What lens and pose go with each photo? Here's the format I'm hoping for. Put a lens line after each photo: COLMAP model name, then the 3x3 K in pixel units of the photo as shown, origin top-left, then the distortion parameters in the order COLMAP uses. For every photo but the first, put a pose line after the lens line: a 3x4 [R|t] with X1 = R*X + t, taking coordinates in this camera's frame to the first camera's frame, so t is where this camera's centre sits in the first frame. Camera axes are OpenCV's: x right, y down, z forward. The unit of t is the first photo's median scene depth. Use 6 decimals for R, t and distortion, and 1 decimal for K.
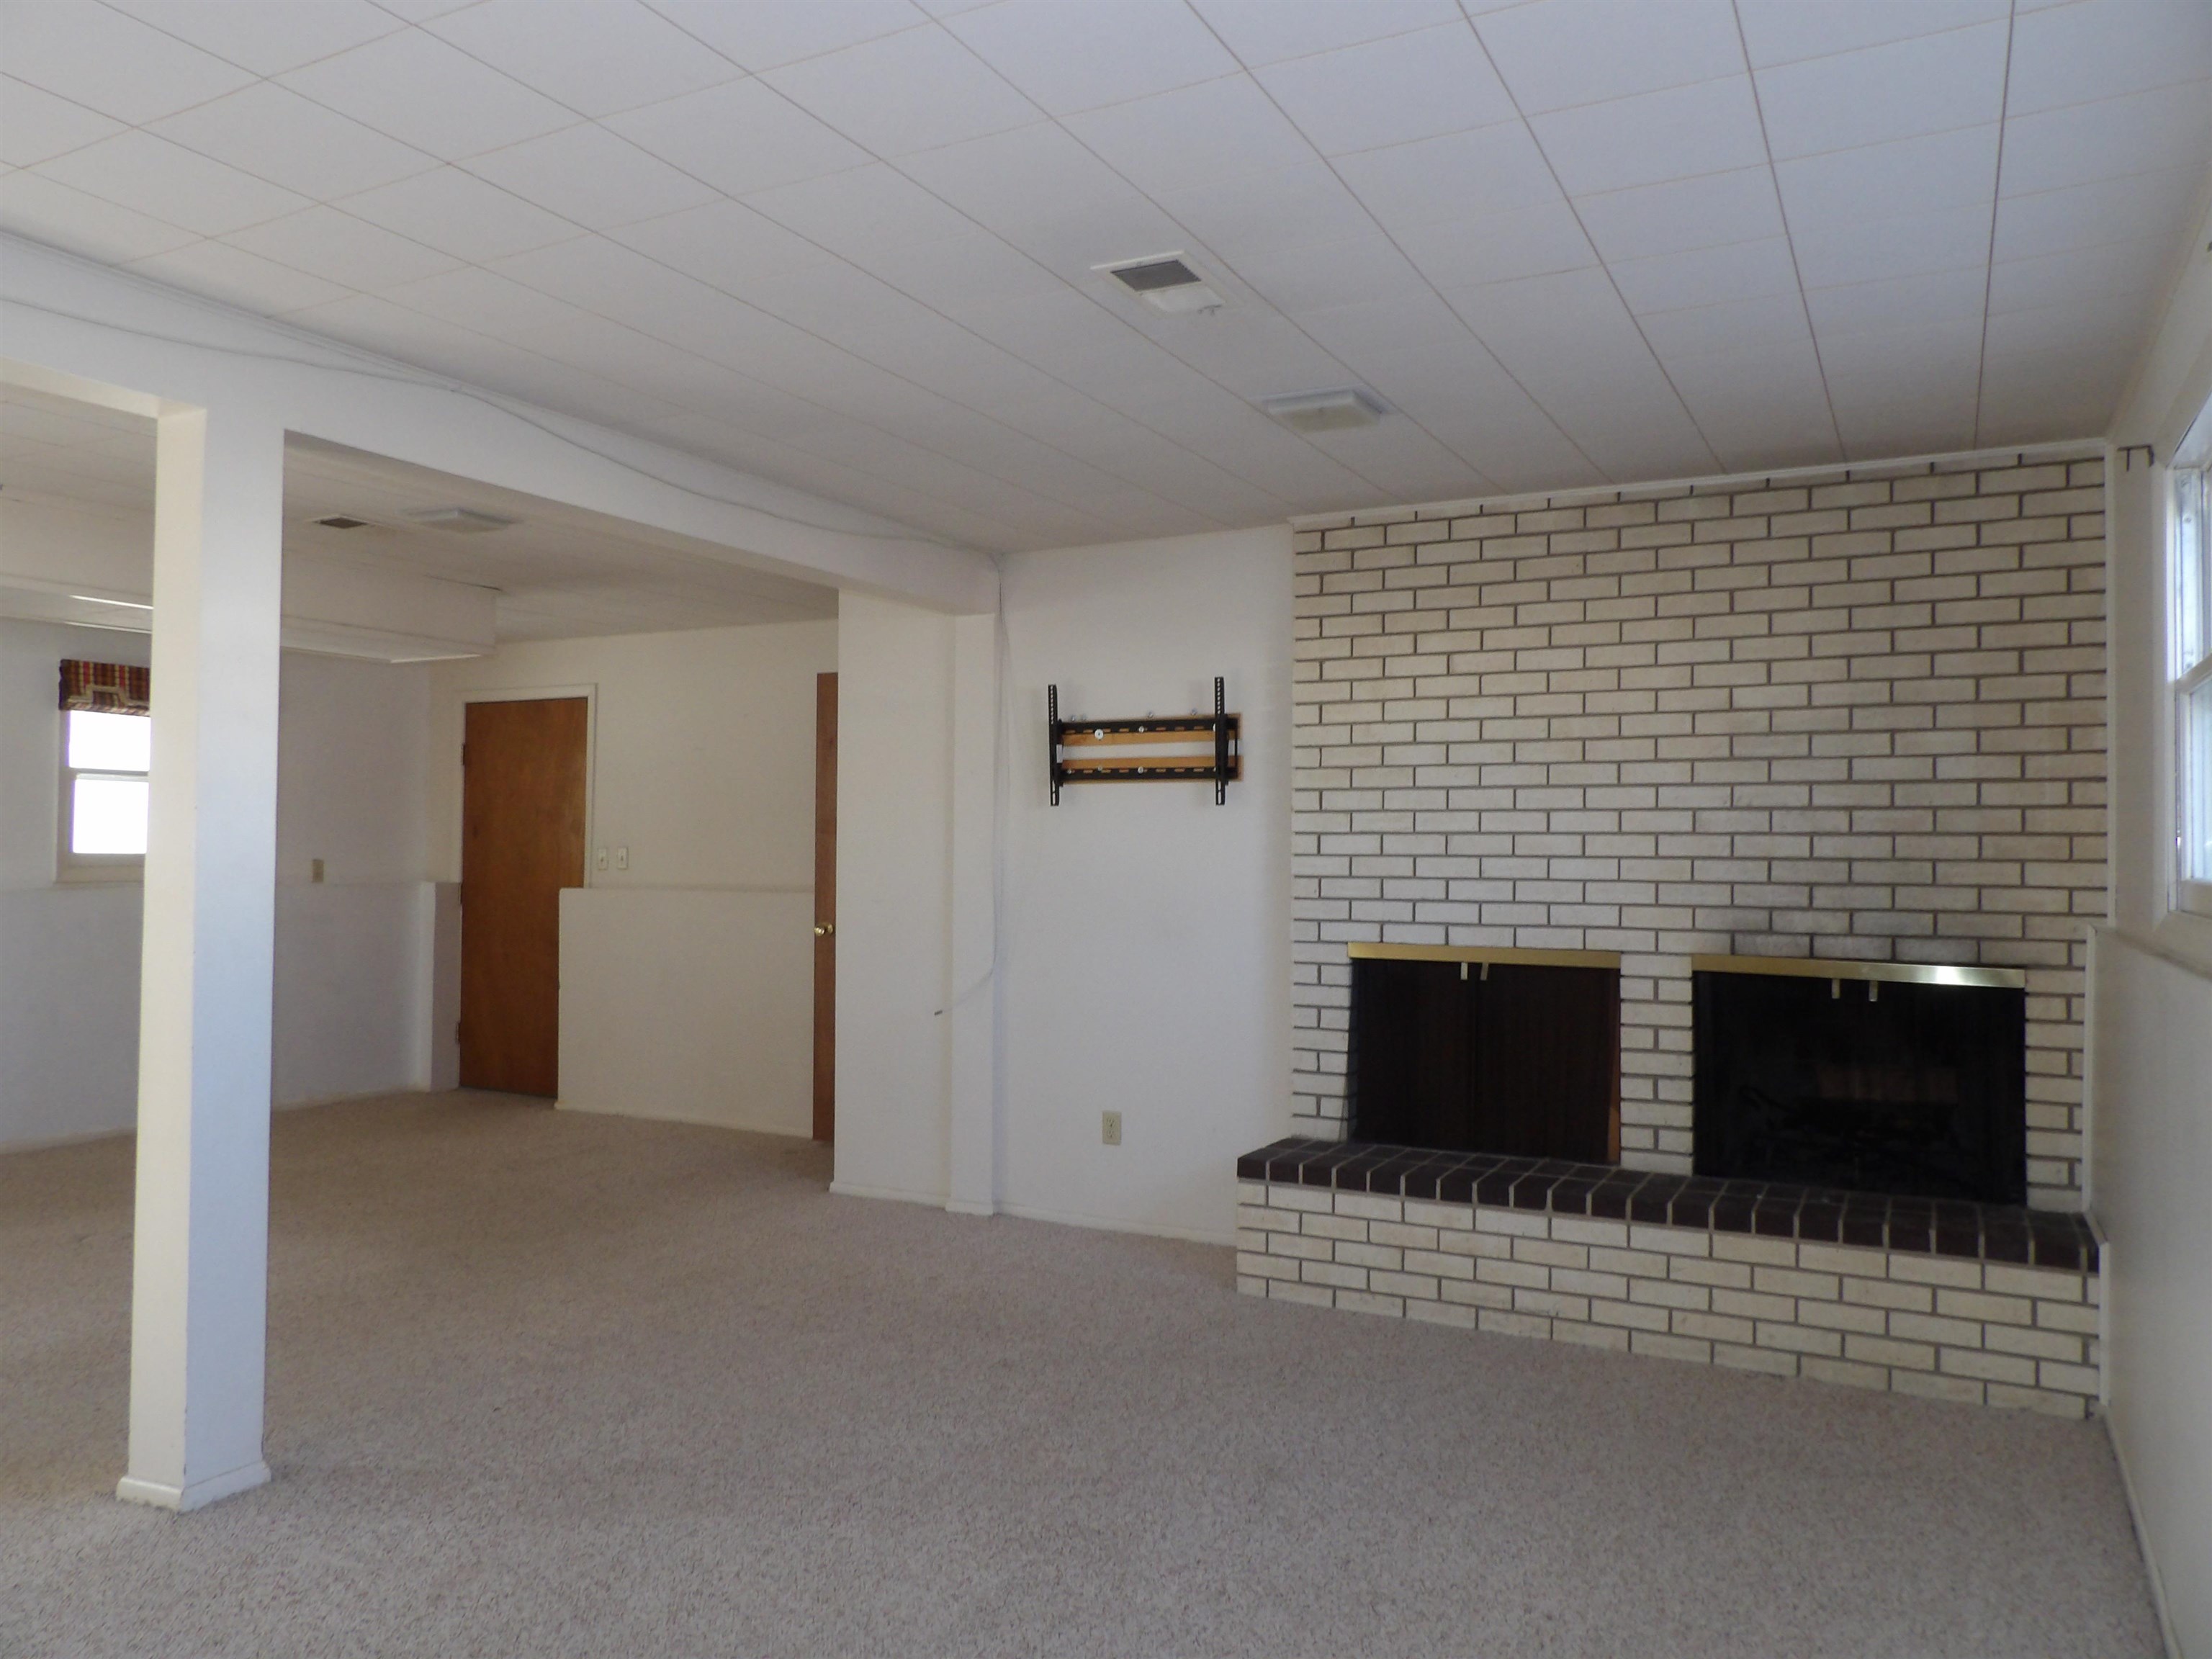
lens RADIAL K [[1581.9, 0, 1106.0], [0, 1581.9, 829.5], [0, 0, 1]] dist [-0.045021, 0.049656]
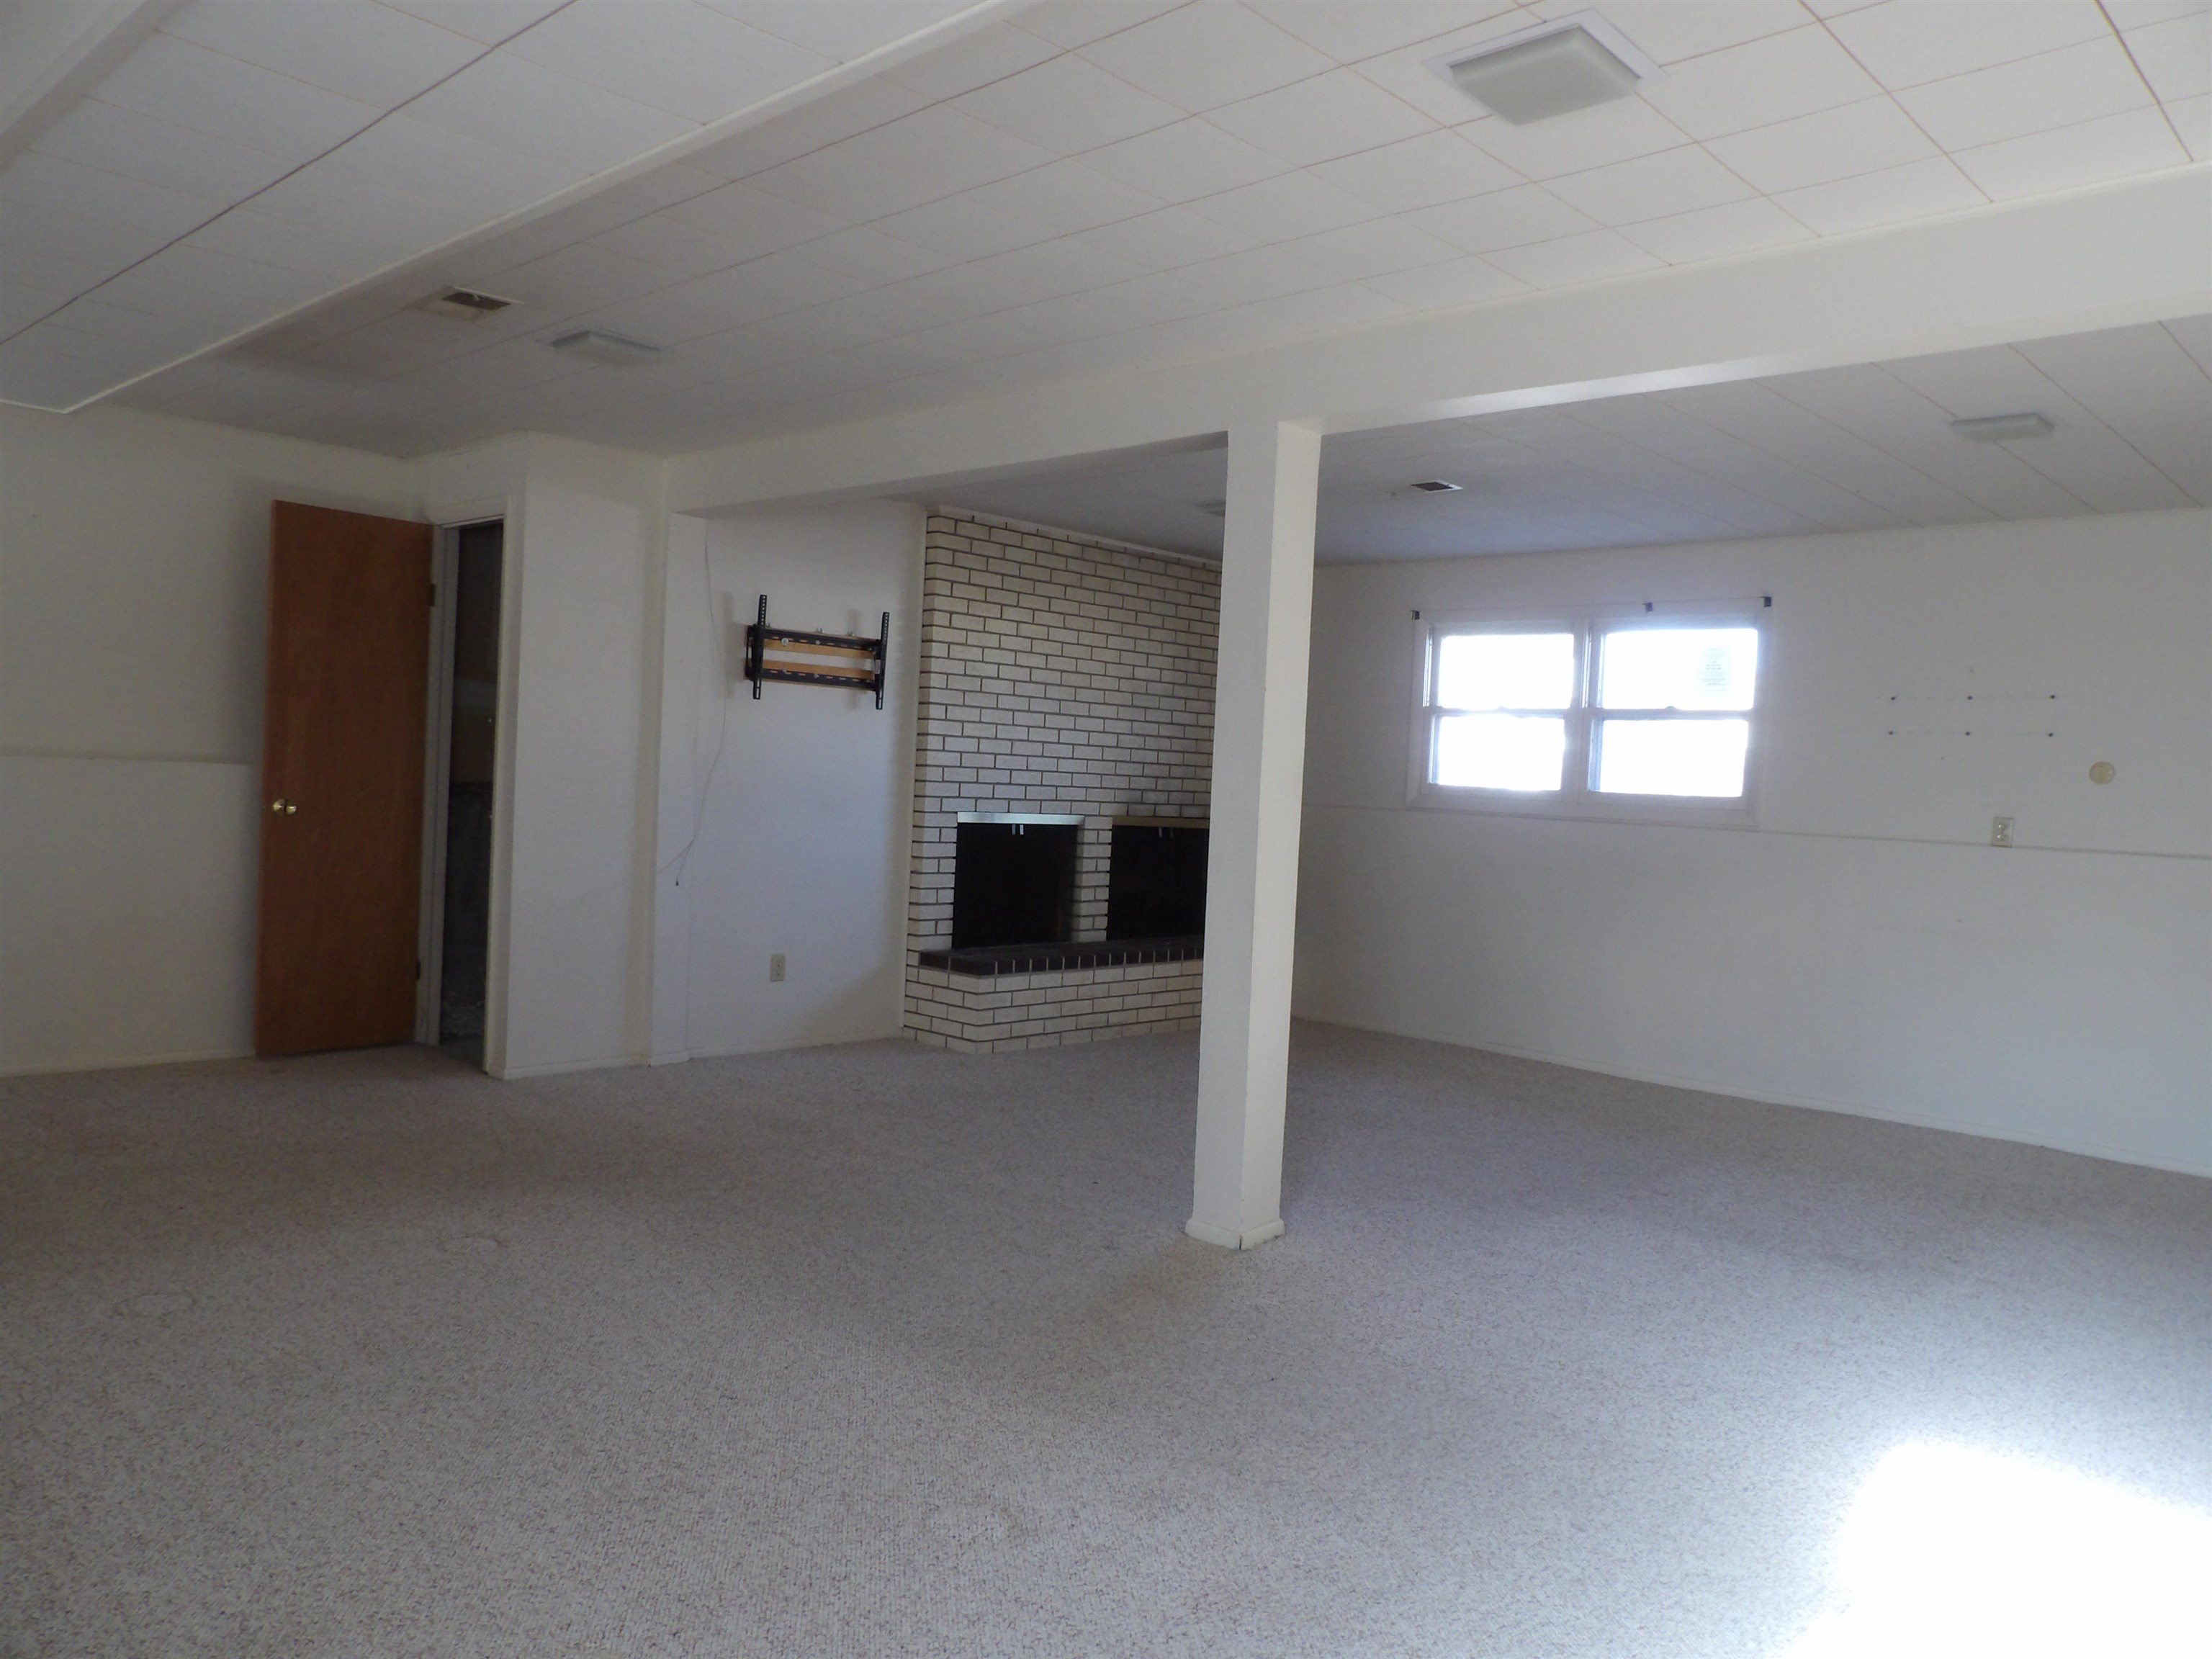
lens RADIAL K [[1581.9, 0, 1106.0], [0, 1581.9, 829.5], [0, 0, 1]] dist [-0.045021, 0.049656]
pose [[0.265583, -0.029379, 0.963640, -1.262215], [-0.064550, 0.996751, 0.048179, 0.009336], [-0.961925, -0.074999, 0.262823, 0.512536]]
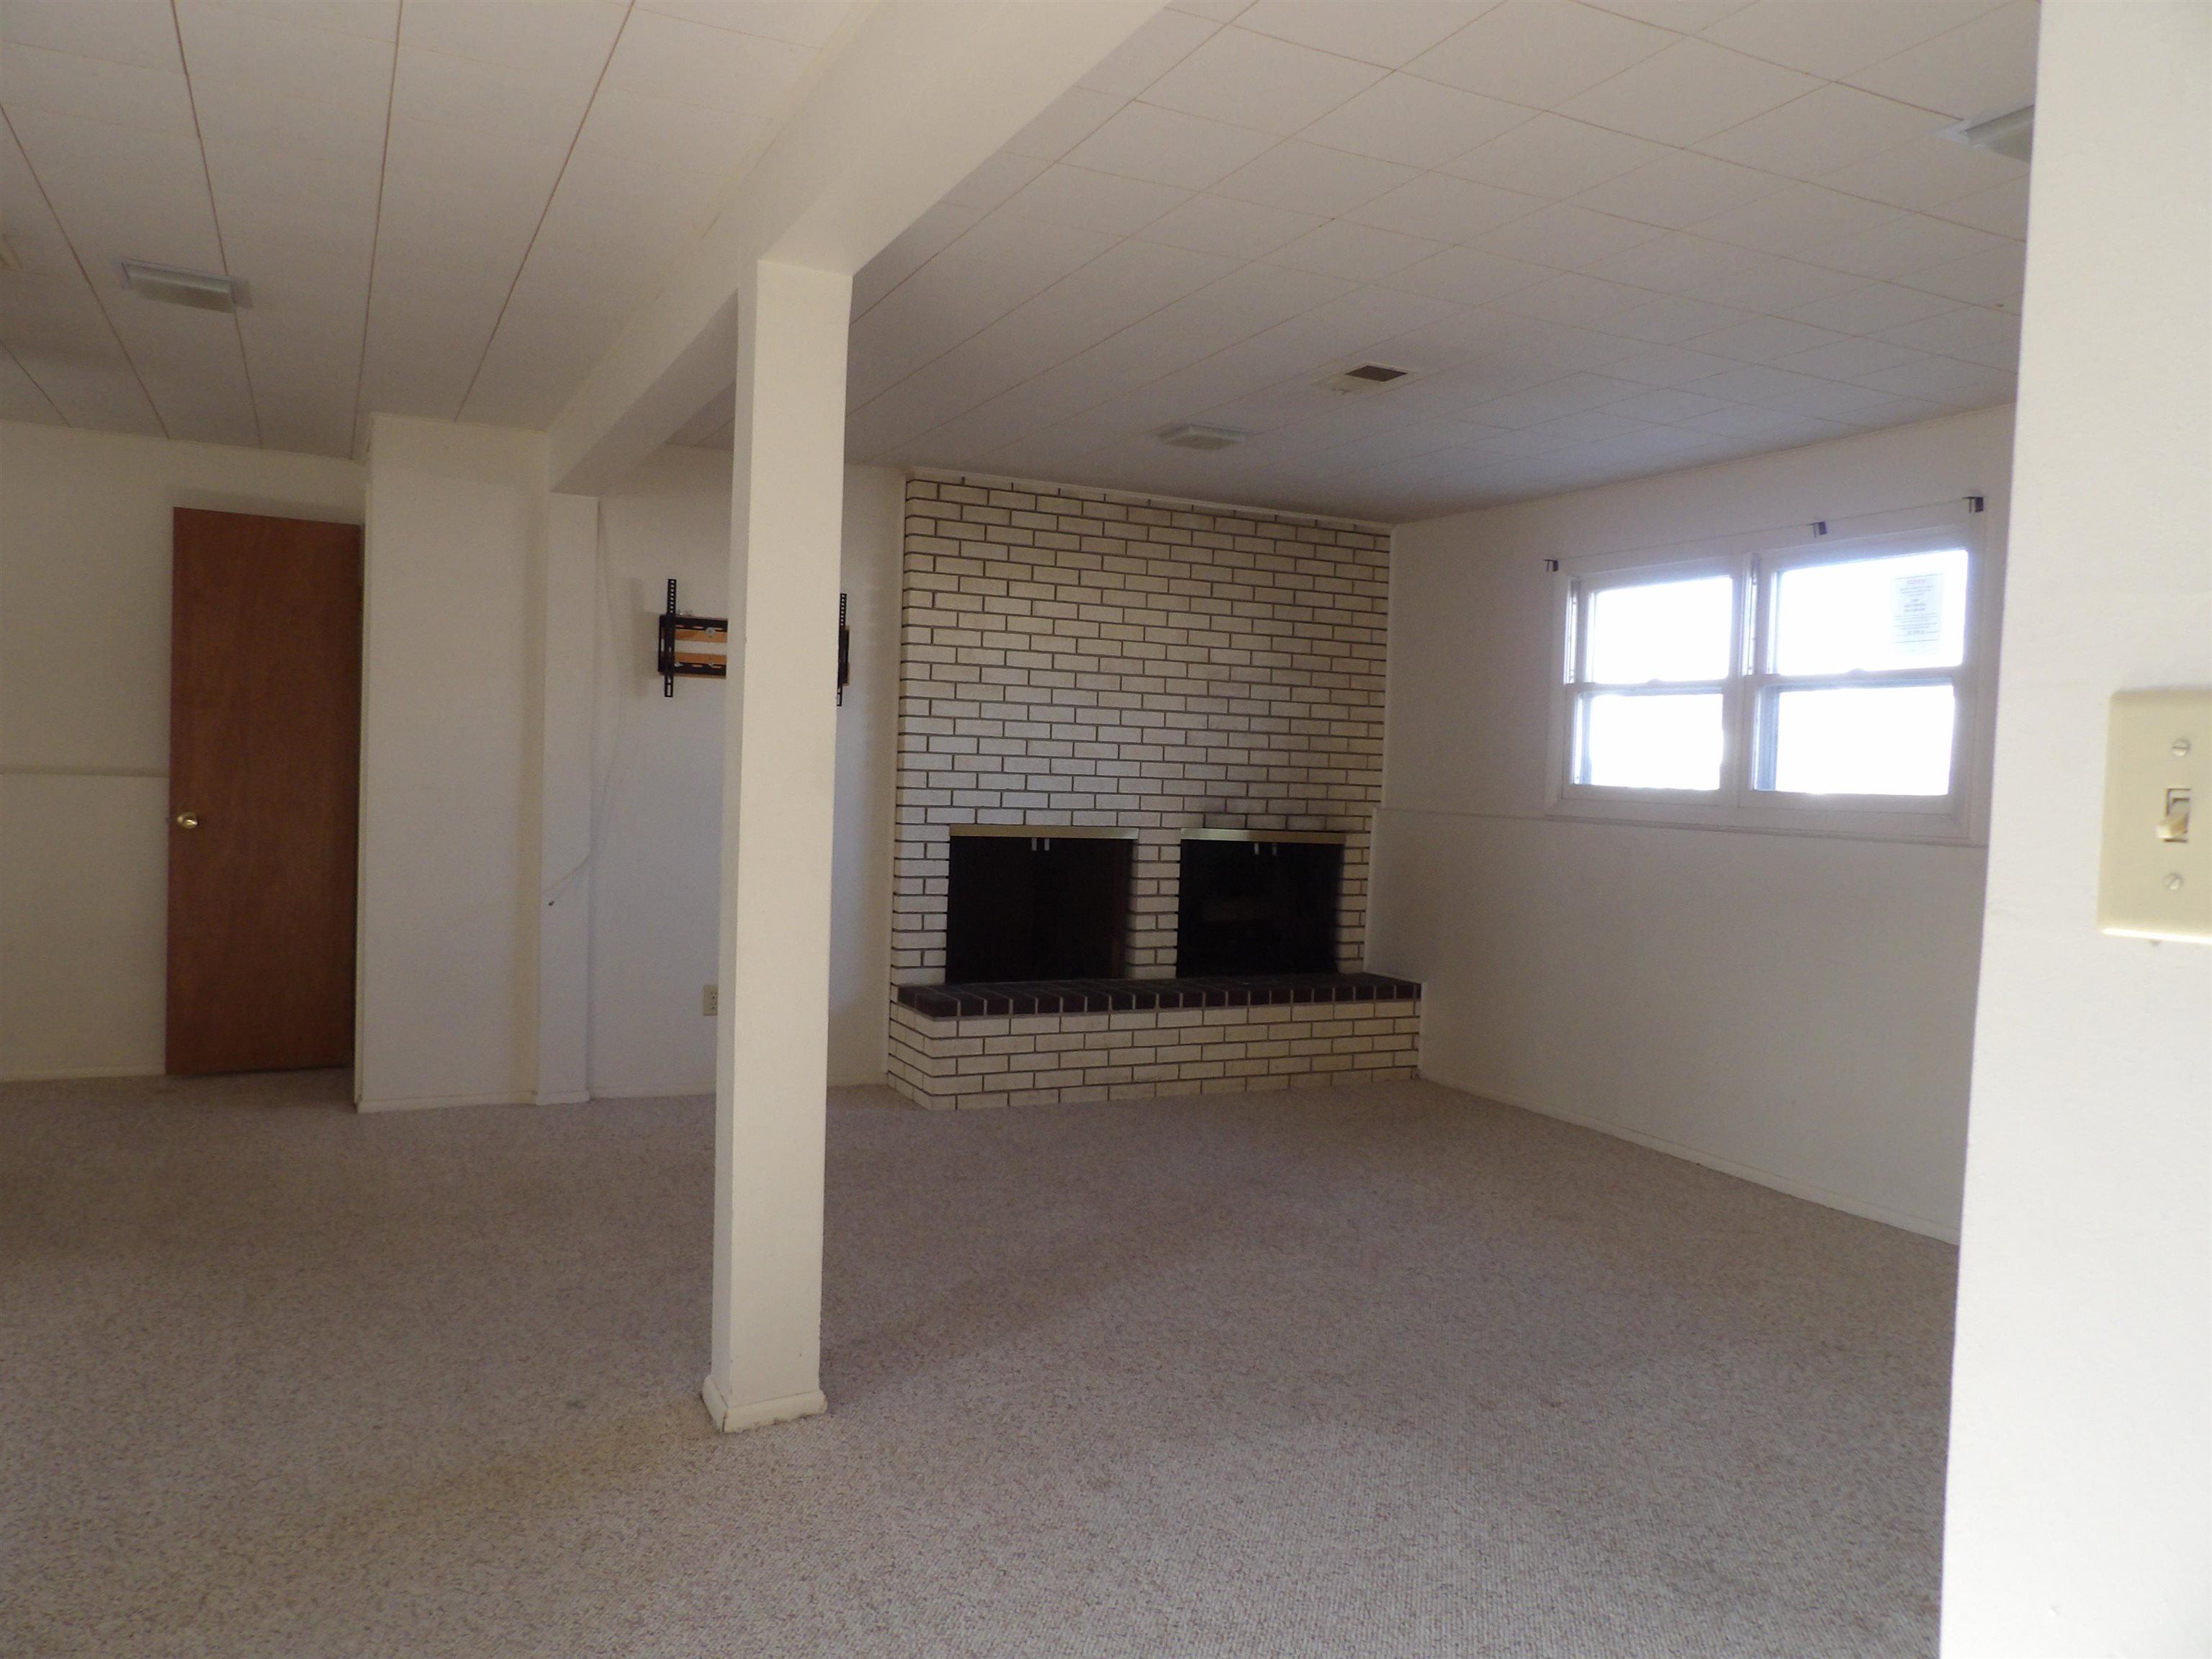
lens RADIAL K [[1581.9, 0, 1106.0], [0, 1581.9, 829.5], [0, 0, 1]] dist [-0.045021, 0.049656]
pose [[0.583160, -0.019022, 0.812135, -0.818321], [-0.044405, 0.997485, 0.055249, 0.002054], [-0.811143, -0.068282, 0.580848, 0.190809]]
